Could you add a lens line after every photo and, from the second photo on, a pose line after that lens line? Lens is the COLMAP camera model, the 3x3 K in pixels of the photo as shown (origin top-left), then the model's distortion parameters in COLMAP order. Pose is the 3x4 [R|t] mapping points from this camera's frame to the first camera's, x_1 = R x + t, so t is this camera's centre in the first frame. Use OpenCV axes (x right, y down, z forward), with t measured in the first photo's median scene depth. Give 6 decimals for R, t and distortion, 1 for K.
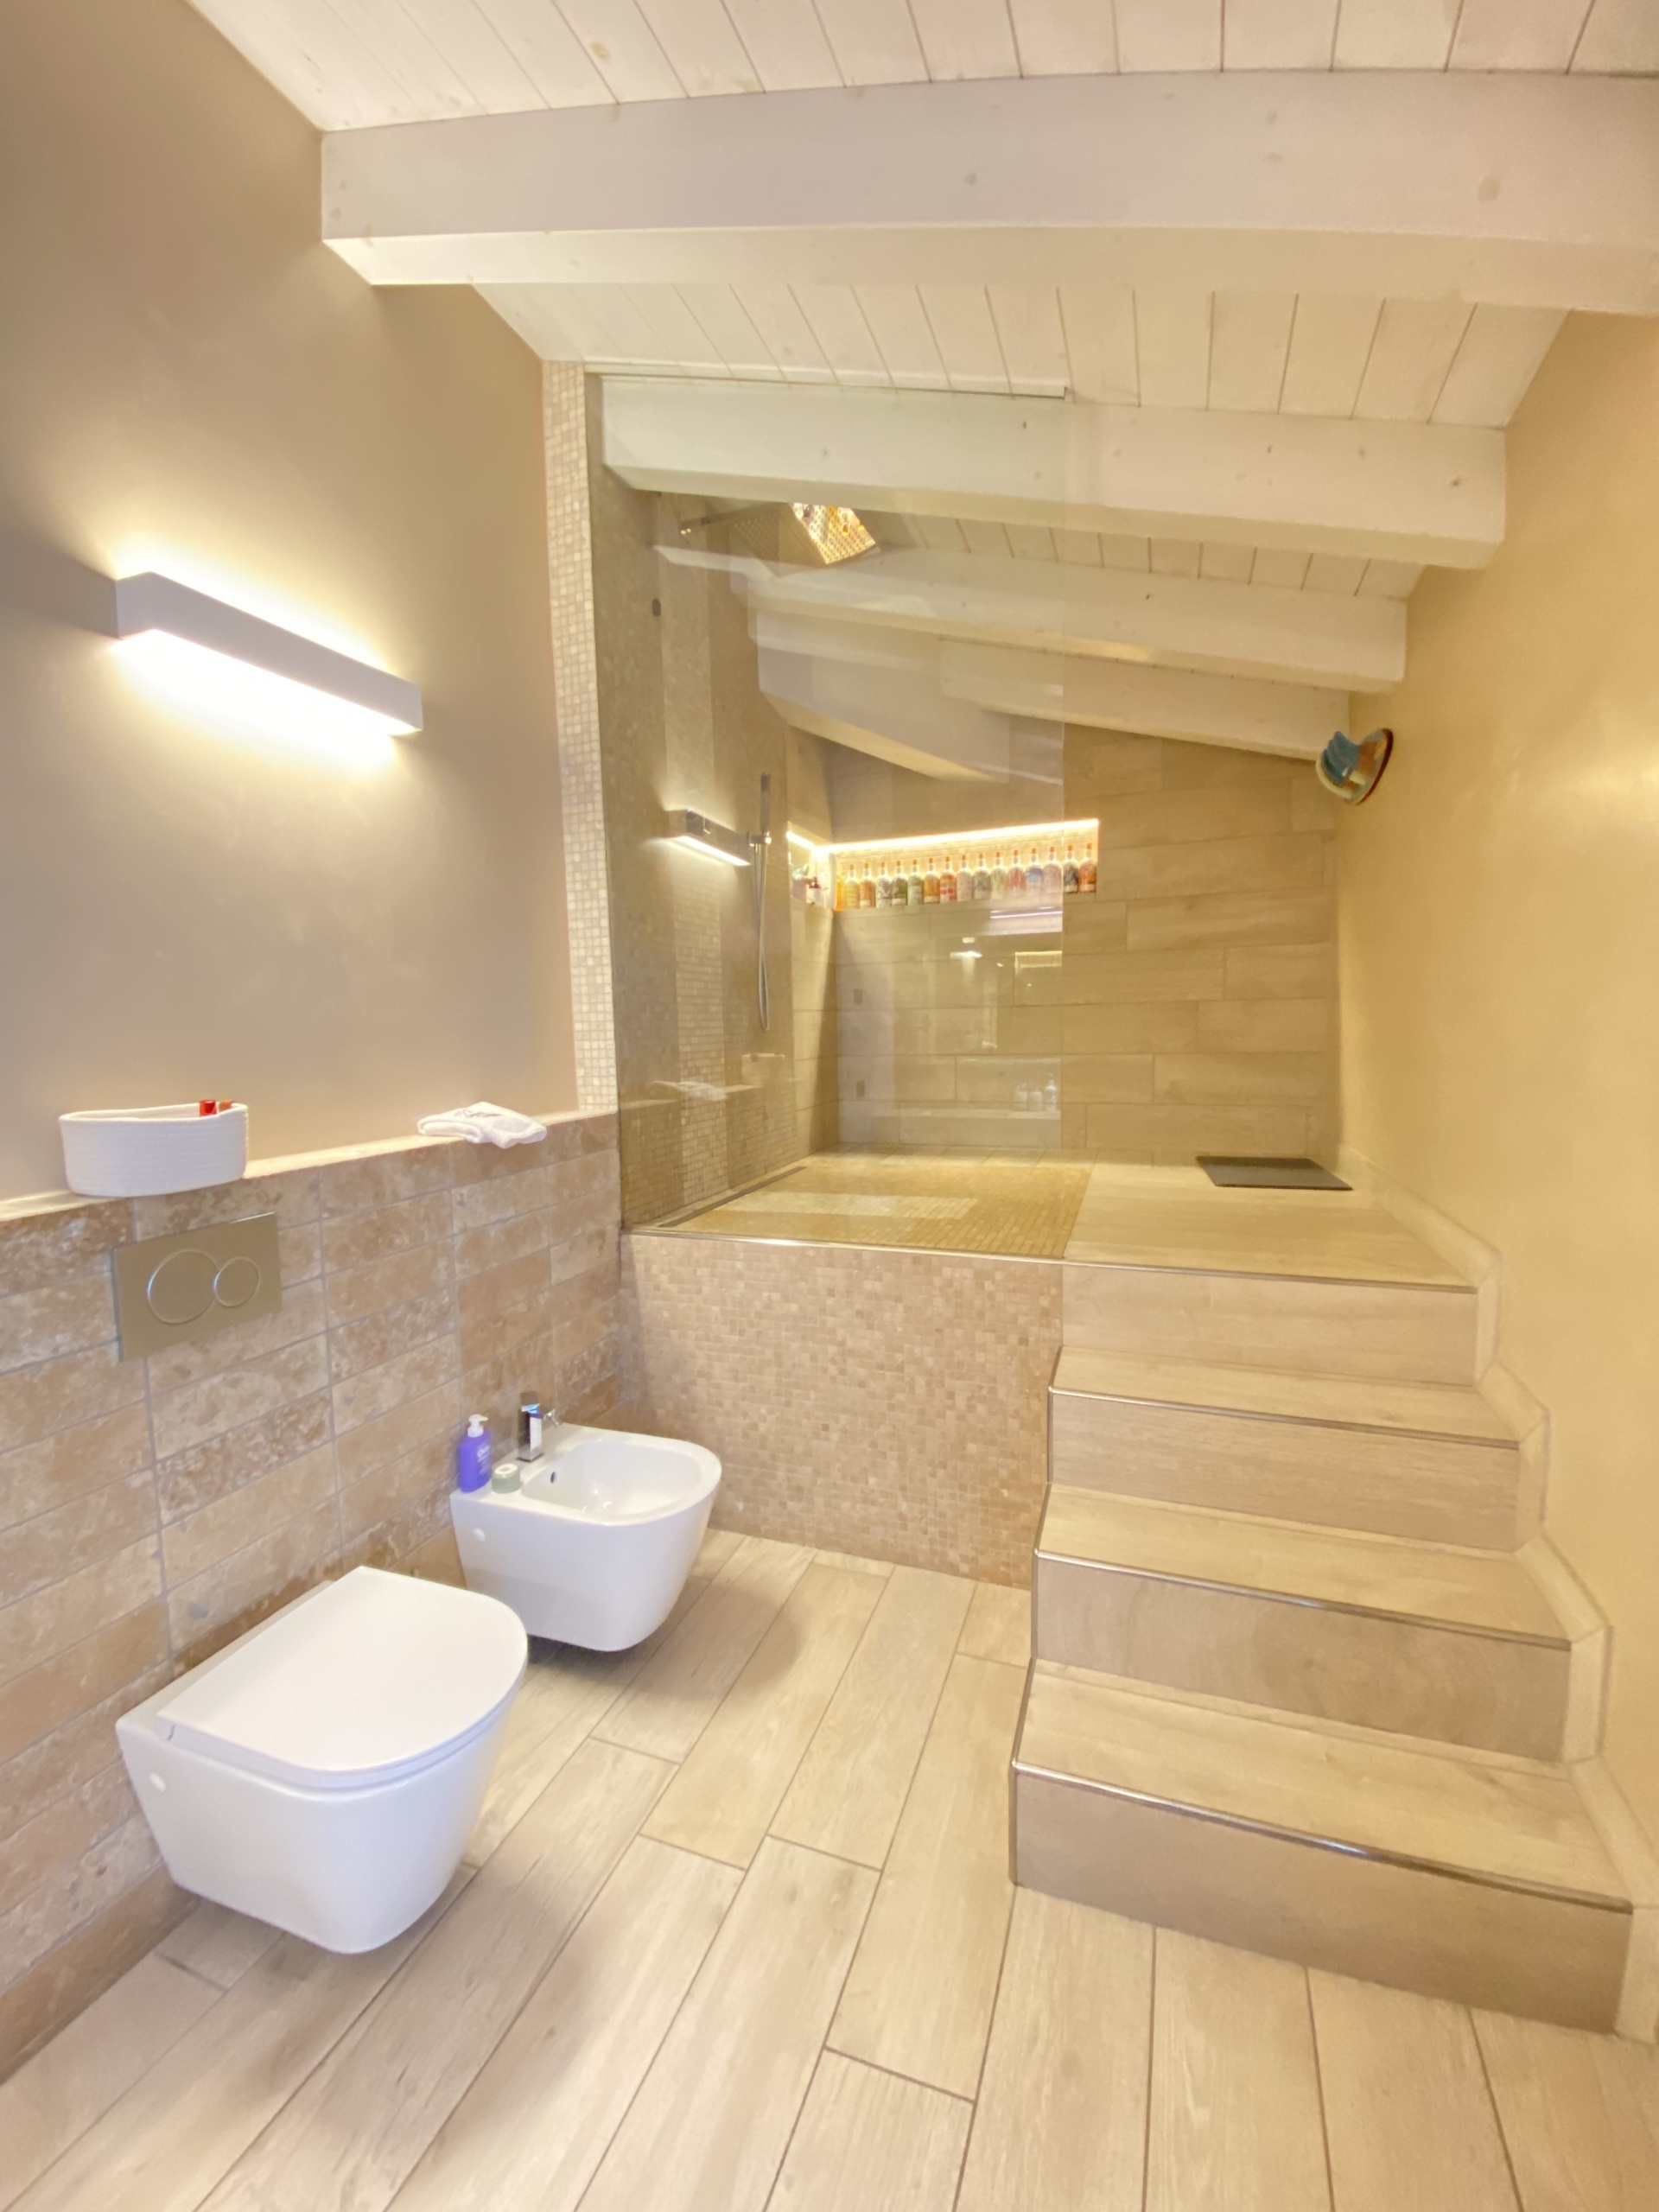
lens RADIAL K [[899.3, 0, 828.2], [0, 899.3, 1109.4], [0, 0, 1]] dist [-0.000590, -0.012232]
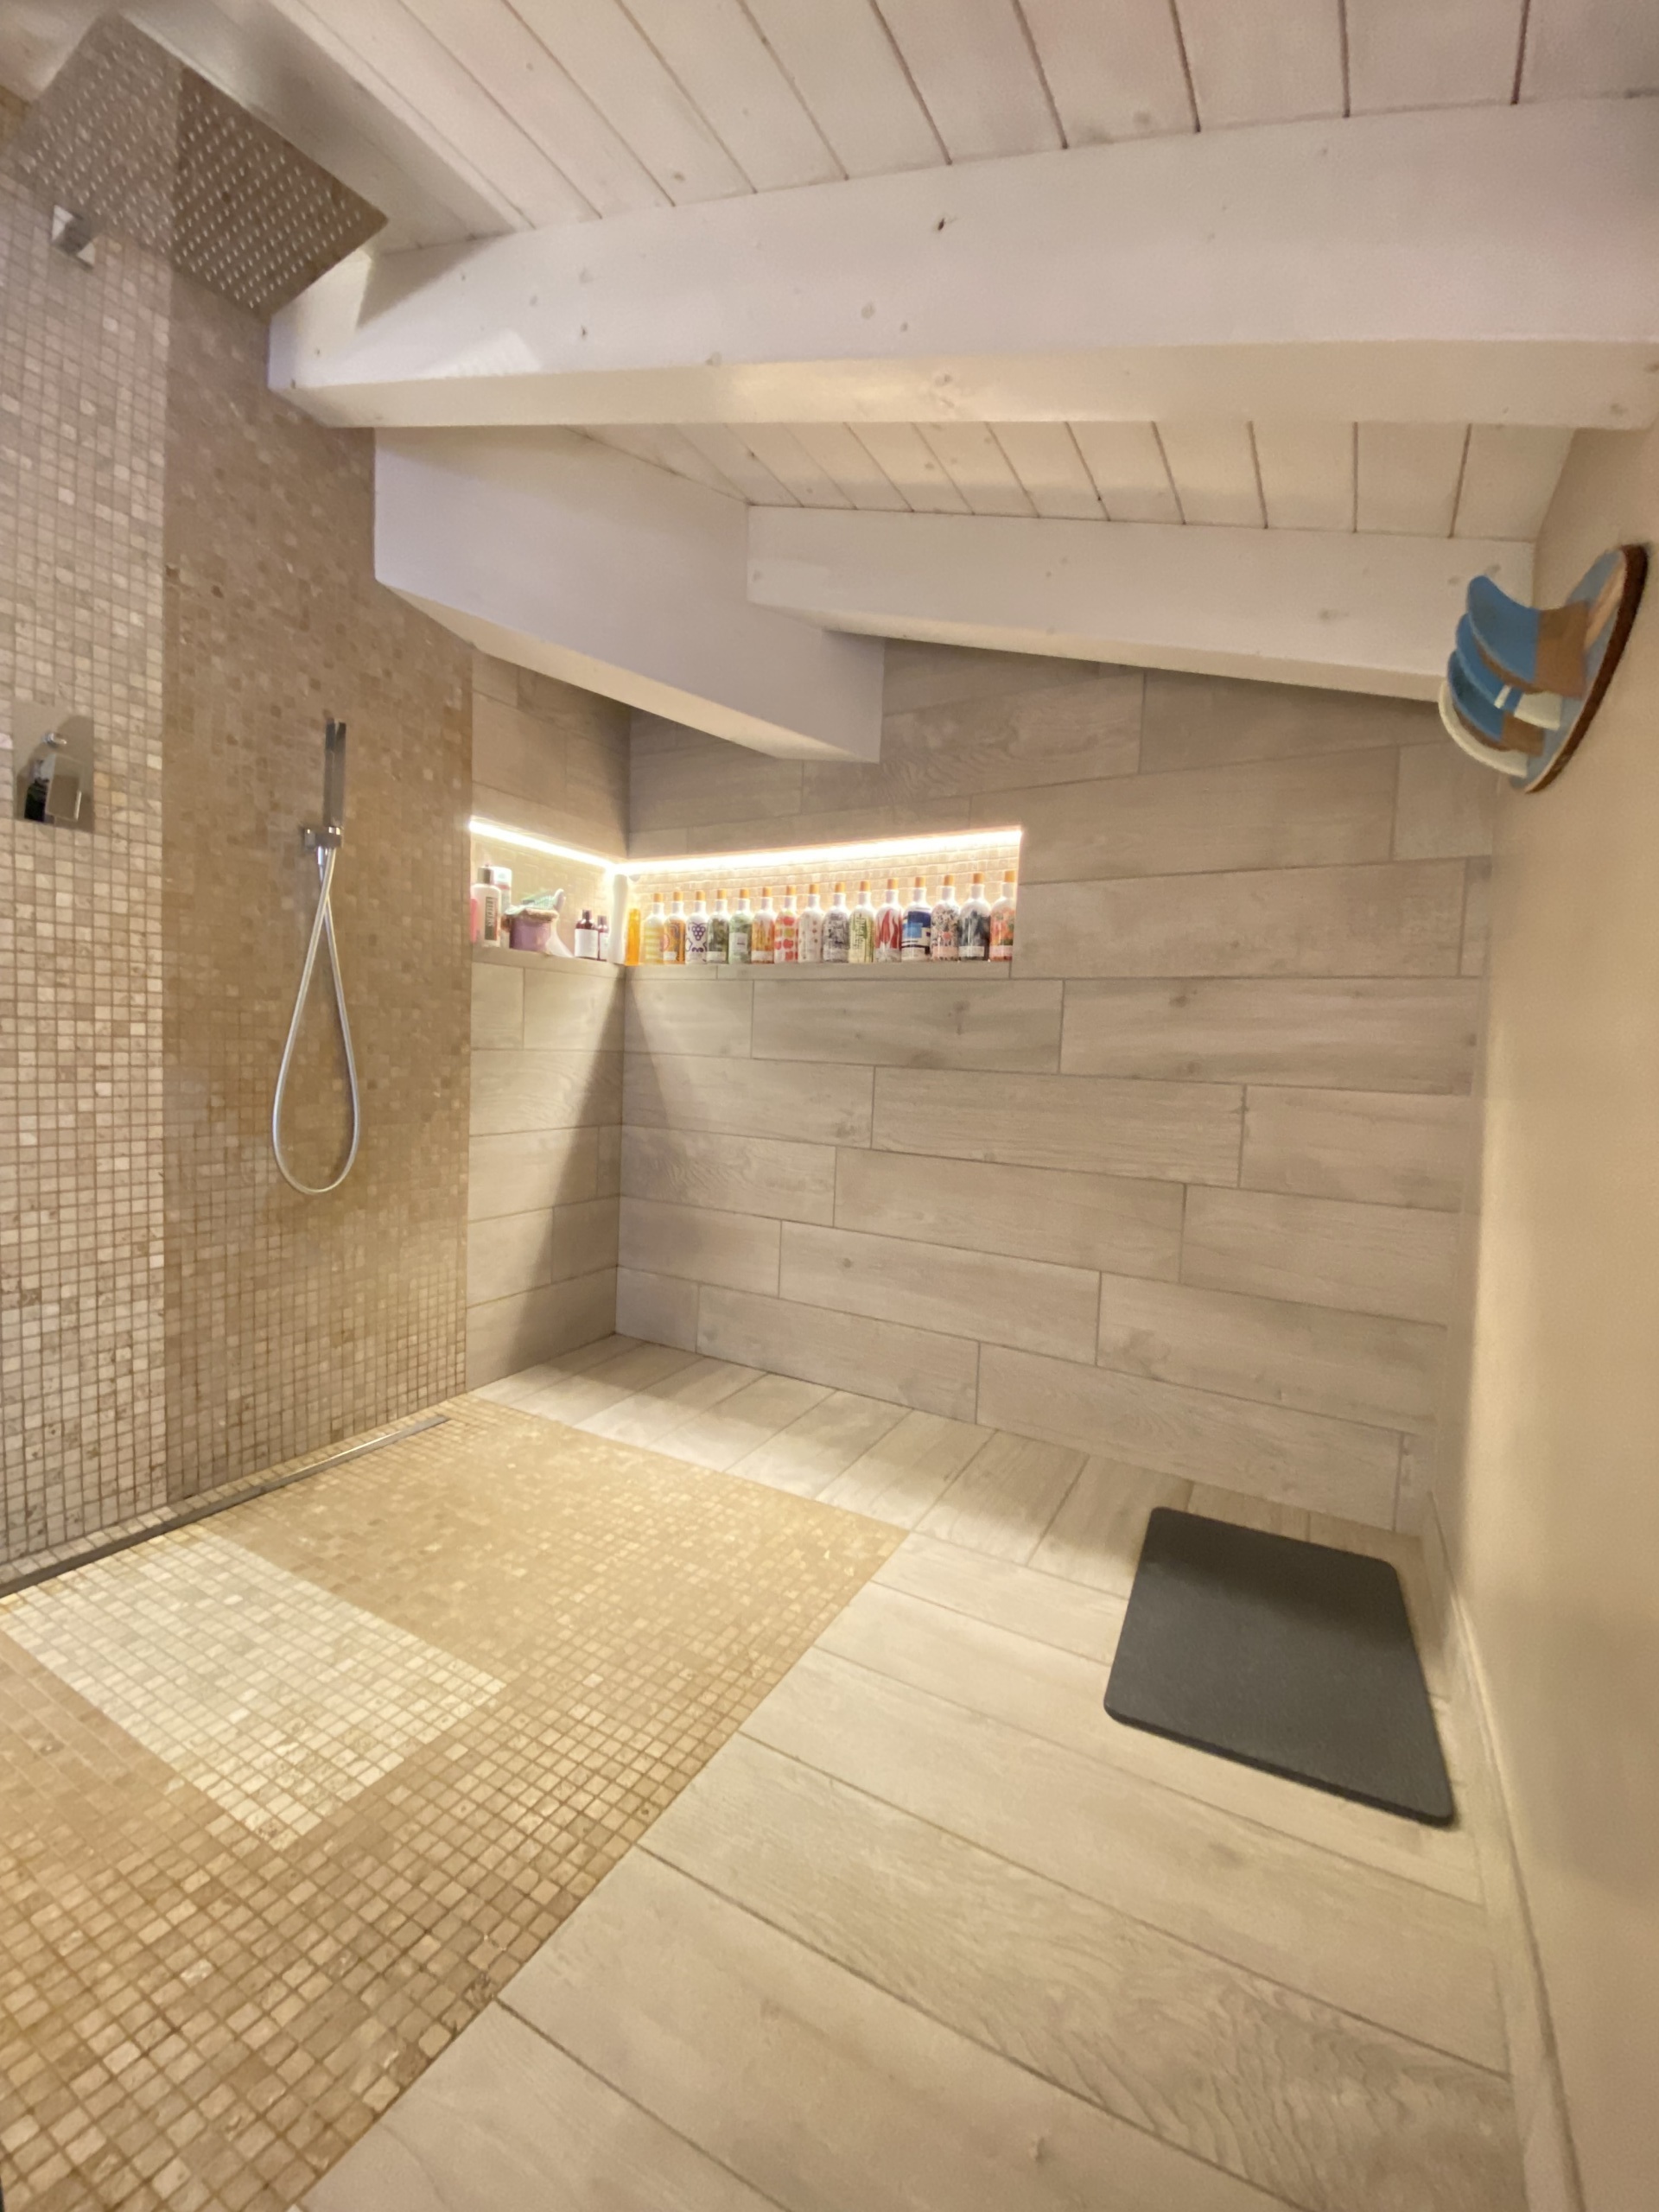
lens RADIAL K [[899.3, 0, 840.7], [0, 899.3, 1098.0], [0, 0, 1]] dist [-0.000590, -0.012232]
pose [[0.987067, 0.070017, -0.144208, 0.276903], [-0.075909, 0.996473, -0.035761, -0.130648], [0.141196, 0.046245, 0.988901, 0.450097]]
